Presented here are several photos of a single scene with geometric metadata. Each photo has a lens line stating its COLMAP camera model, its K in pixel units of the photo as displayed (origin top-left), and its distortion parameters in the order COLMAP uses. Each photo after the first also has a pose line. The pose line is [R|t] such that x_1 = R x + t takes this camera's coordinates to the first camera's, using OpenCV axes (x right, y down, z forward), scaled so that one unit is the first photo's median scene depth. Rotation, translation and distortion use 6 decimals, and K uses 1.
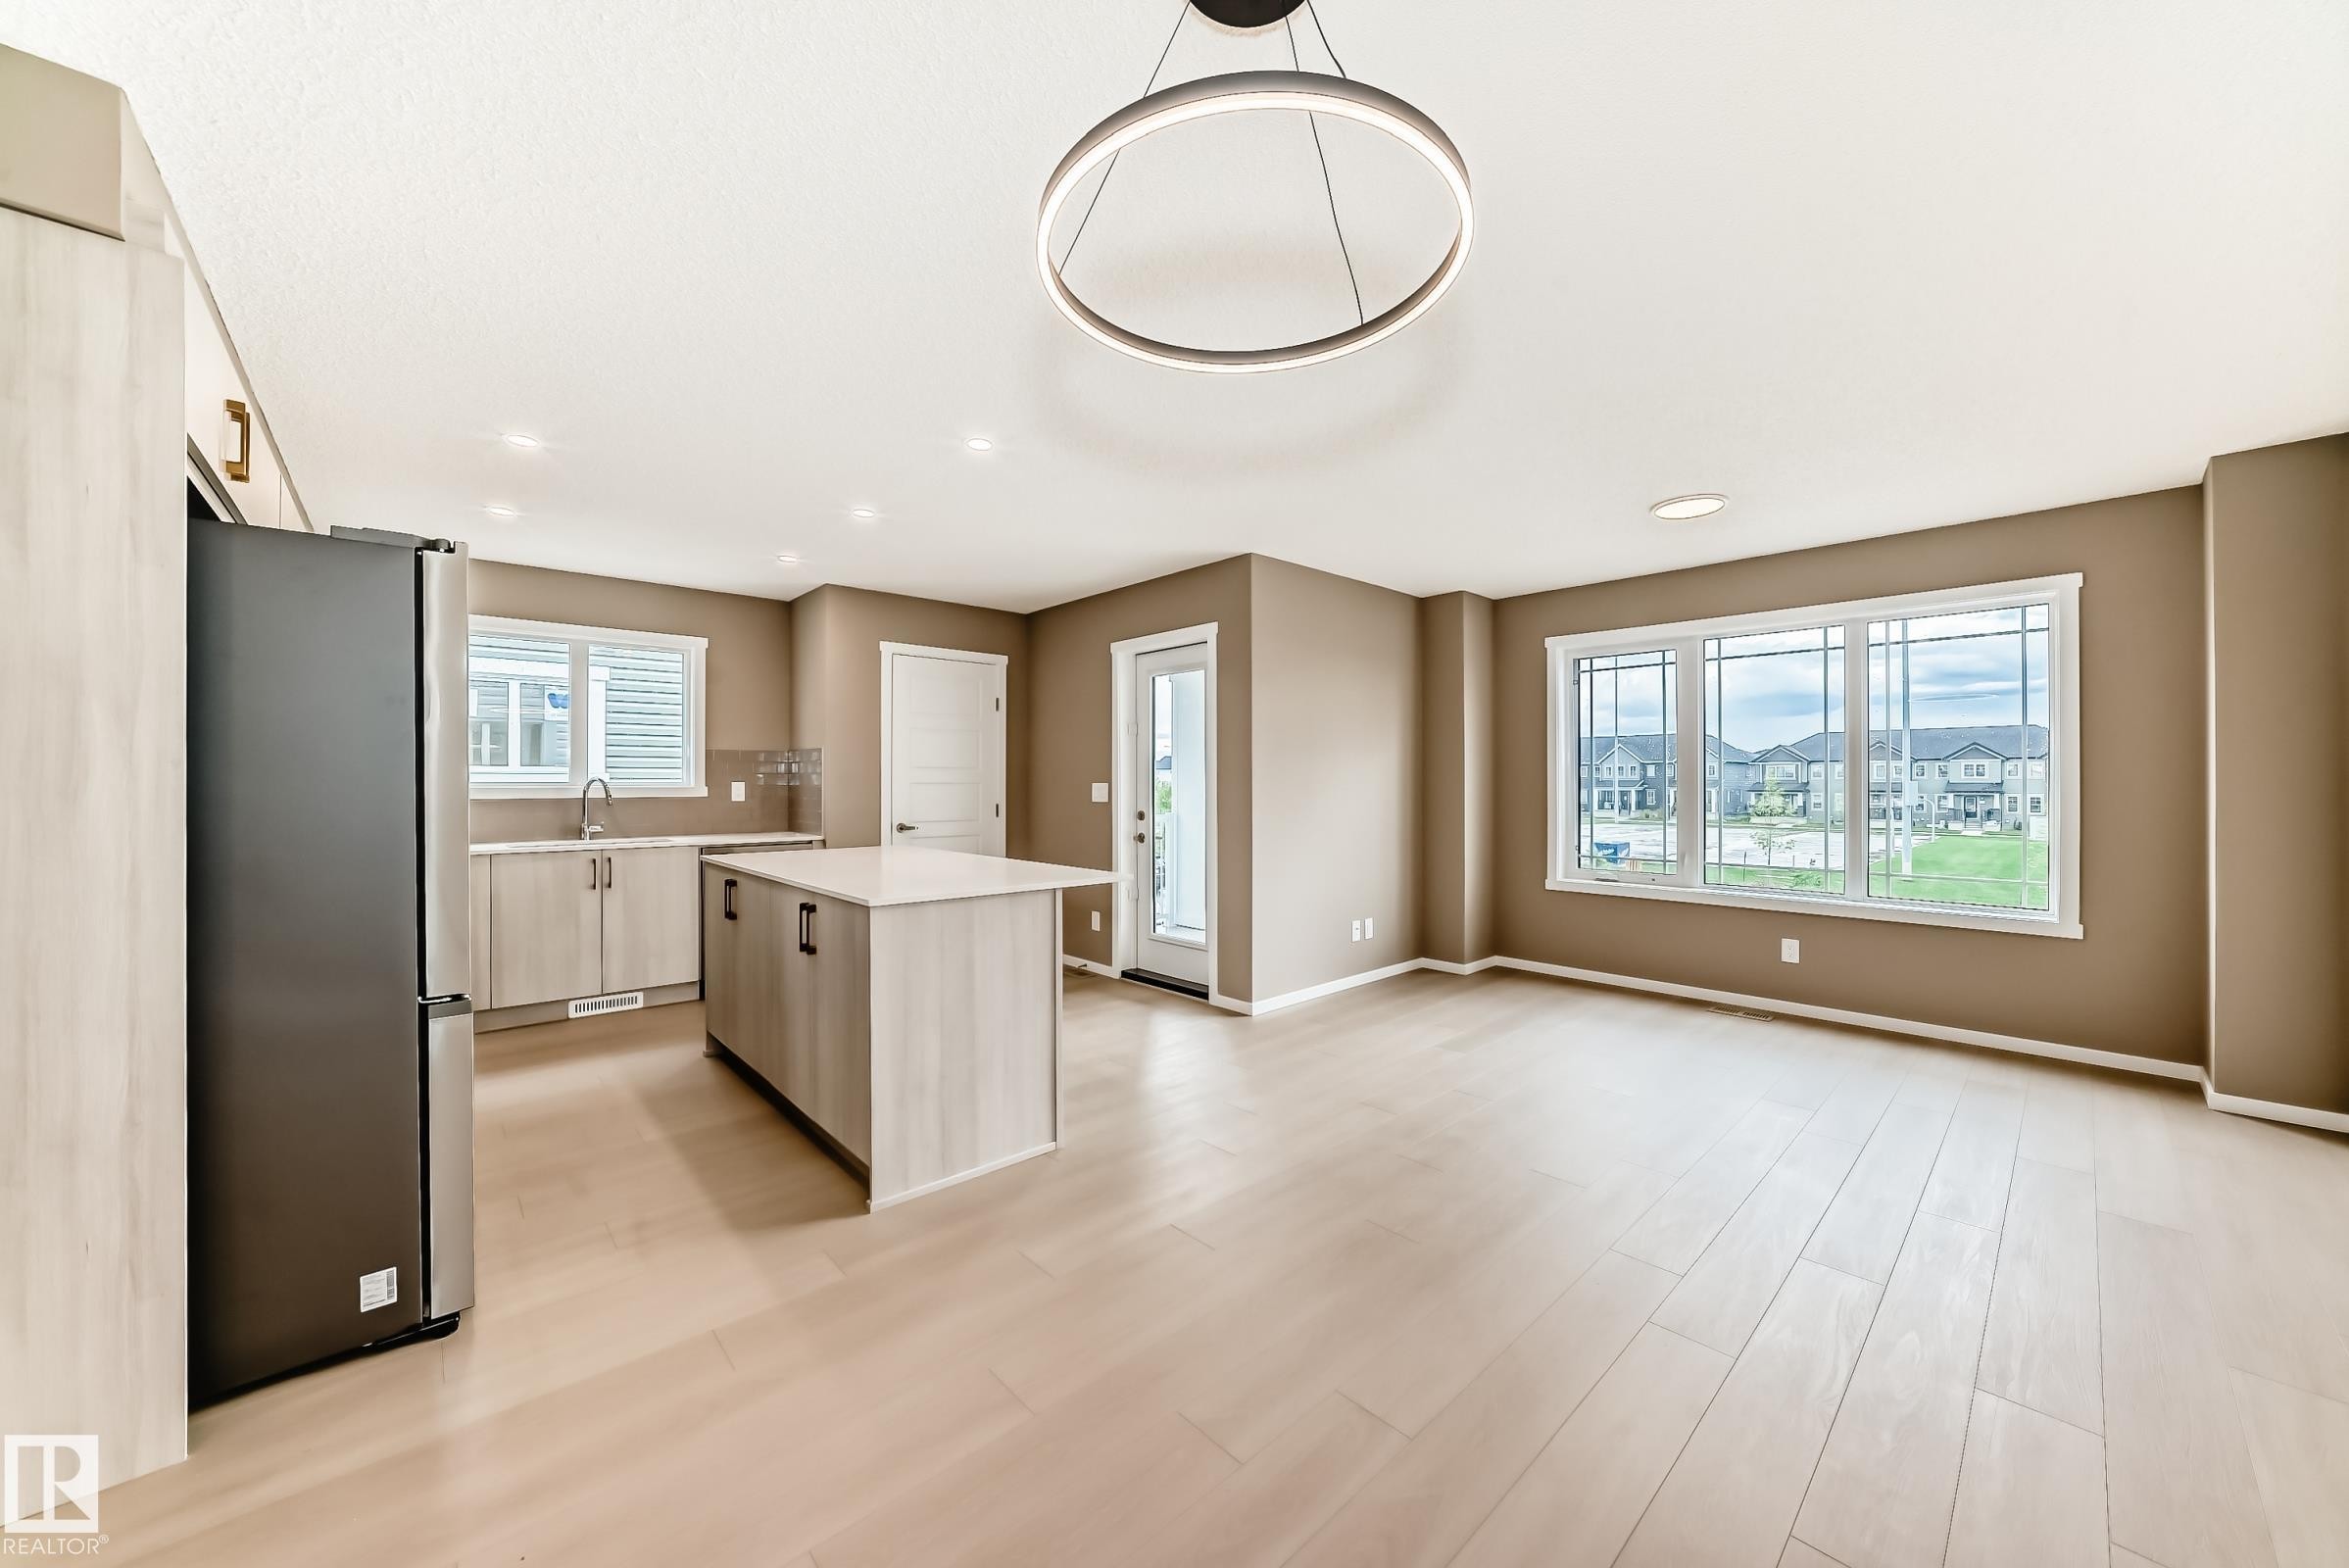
lens RADIAL K [[856.9, 0, 1176.6], [0, 856.9, 787.4], [0, 0, 1]] dist [-0.020609, 0.005127]
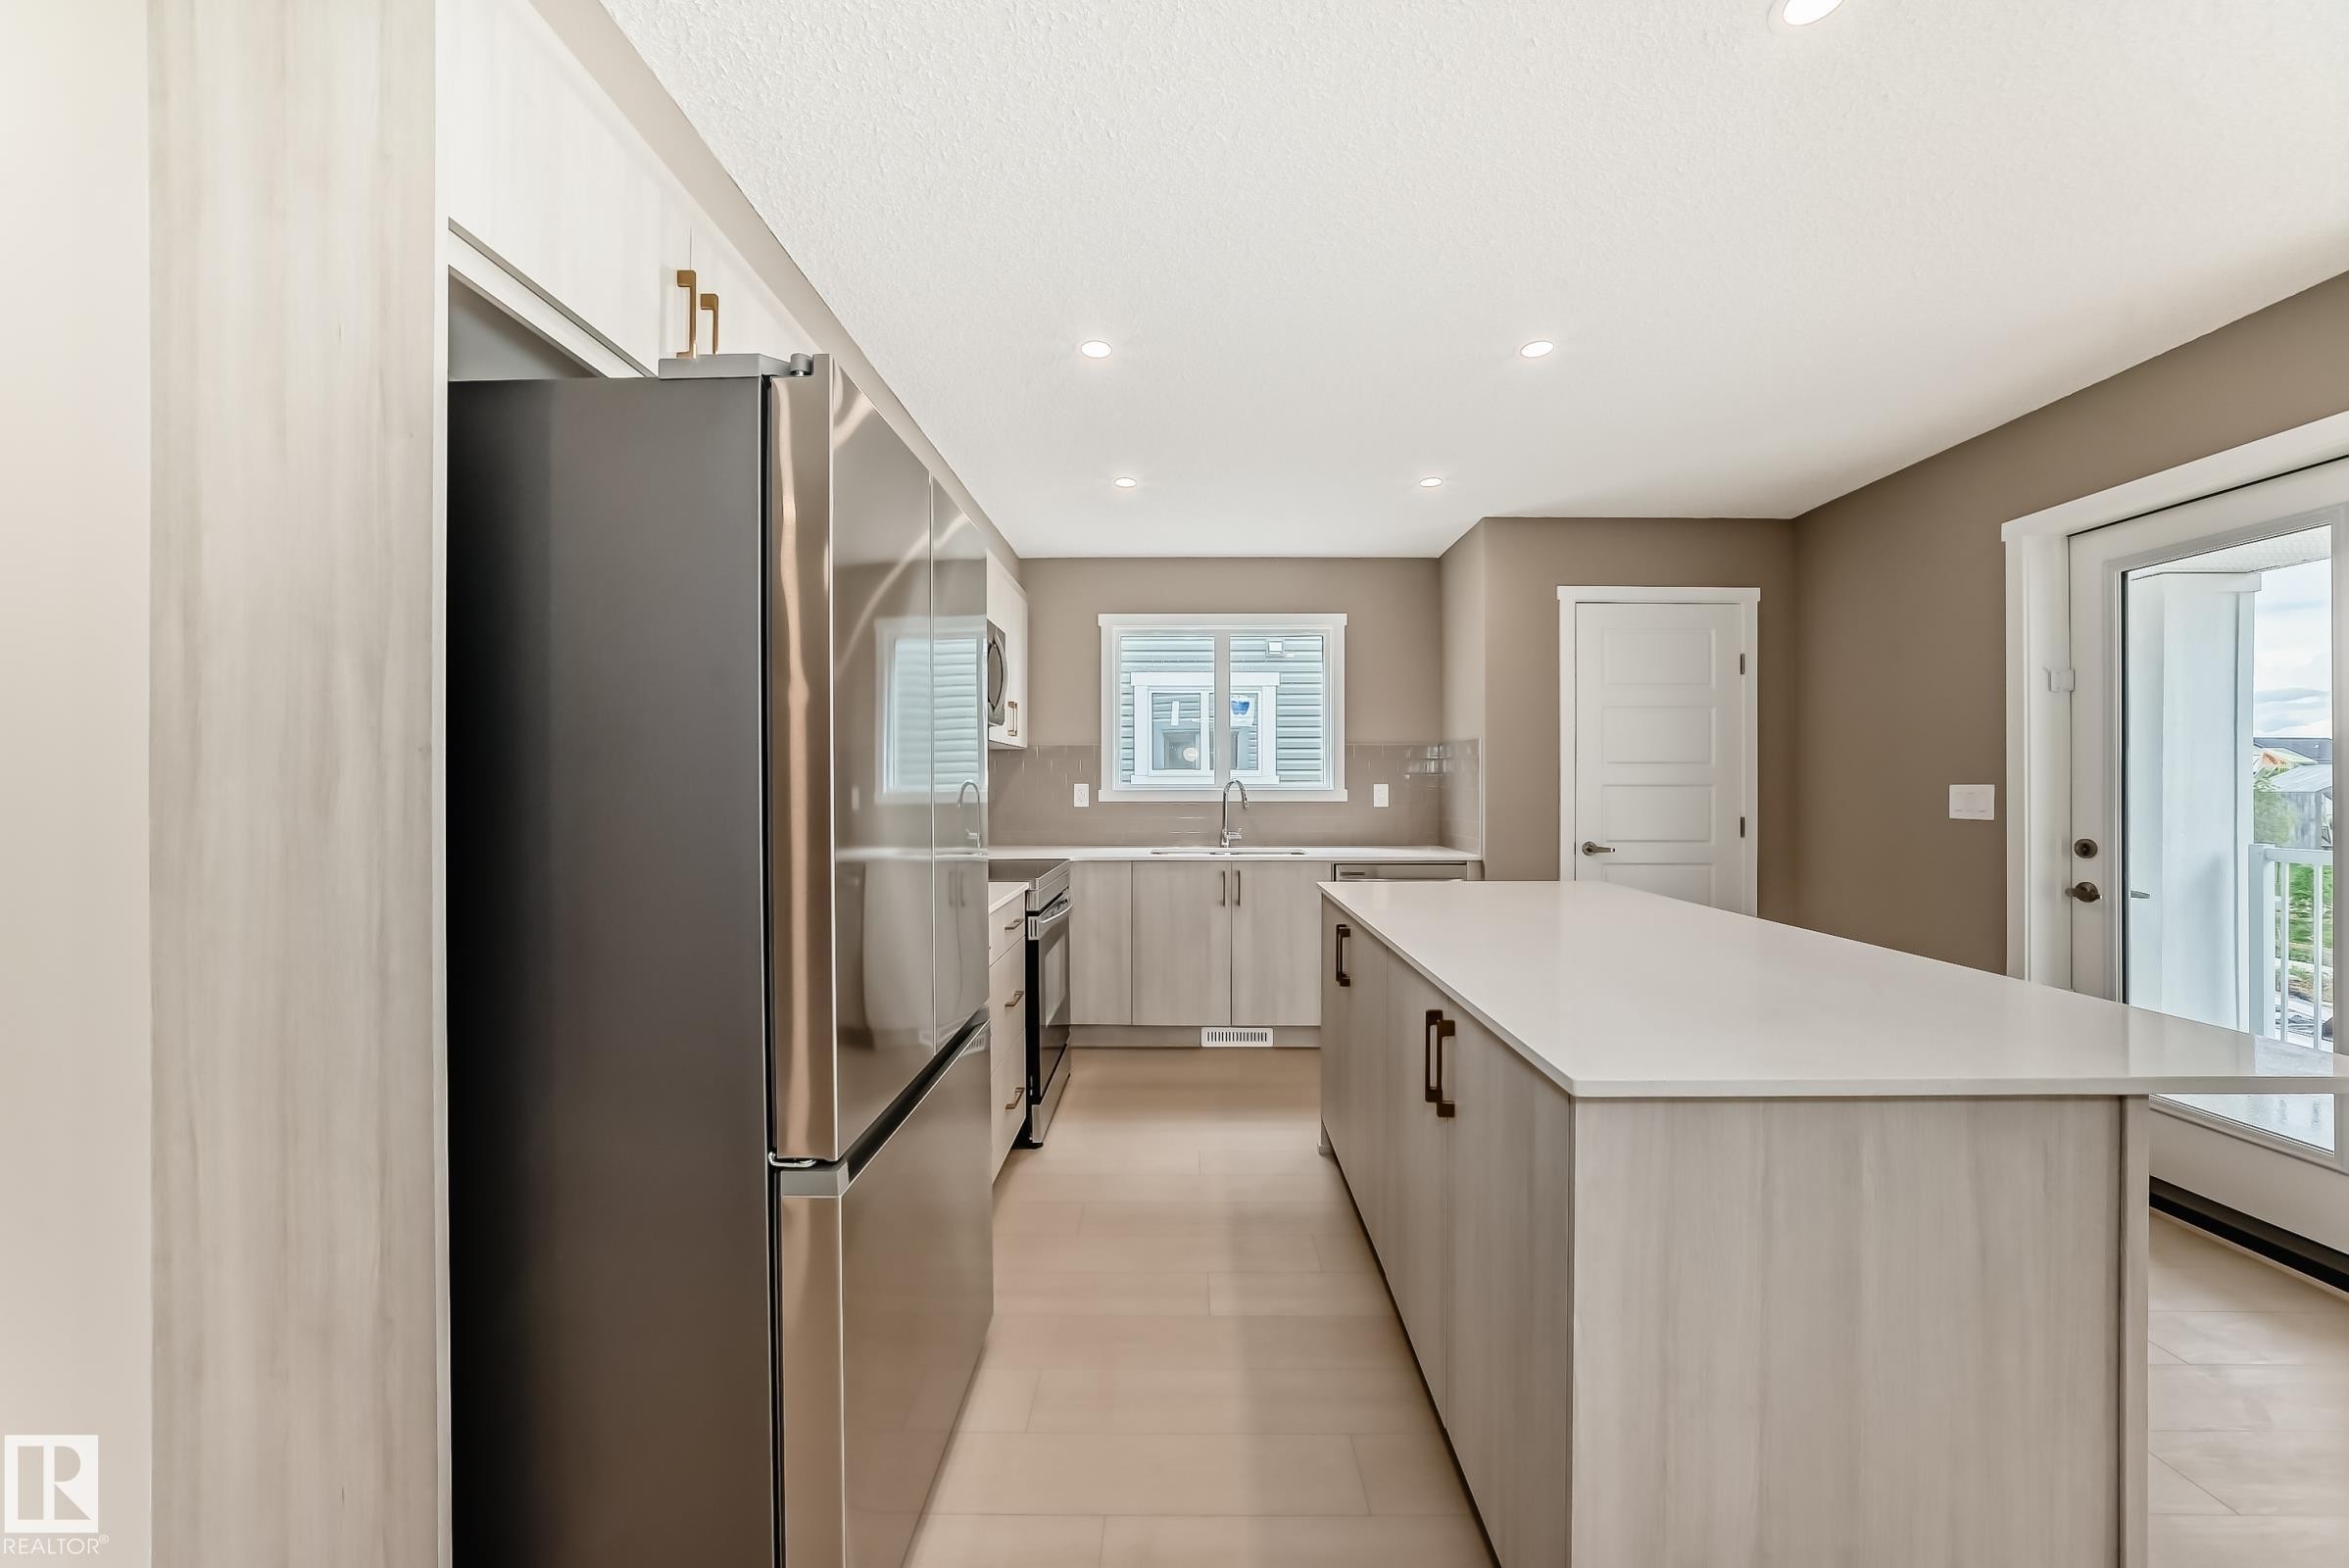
lens RADIAL K [[850.2, 0, 1189.8], [0, 850.2, 785.5], [0, 0, 1]] dist [-0.021870, 0.006714]
pose [[0.745584, -0.000499, -0.666412, -0.119577], [-0.002696, 0.999989, -0.003764, -0.001330], [0.666406, 0.004603, 0.745575, 0.304558]]
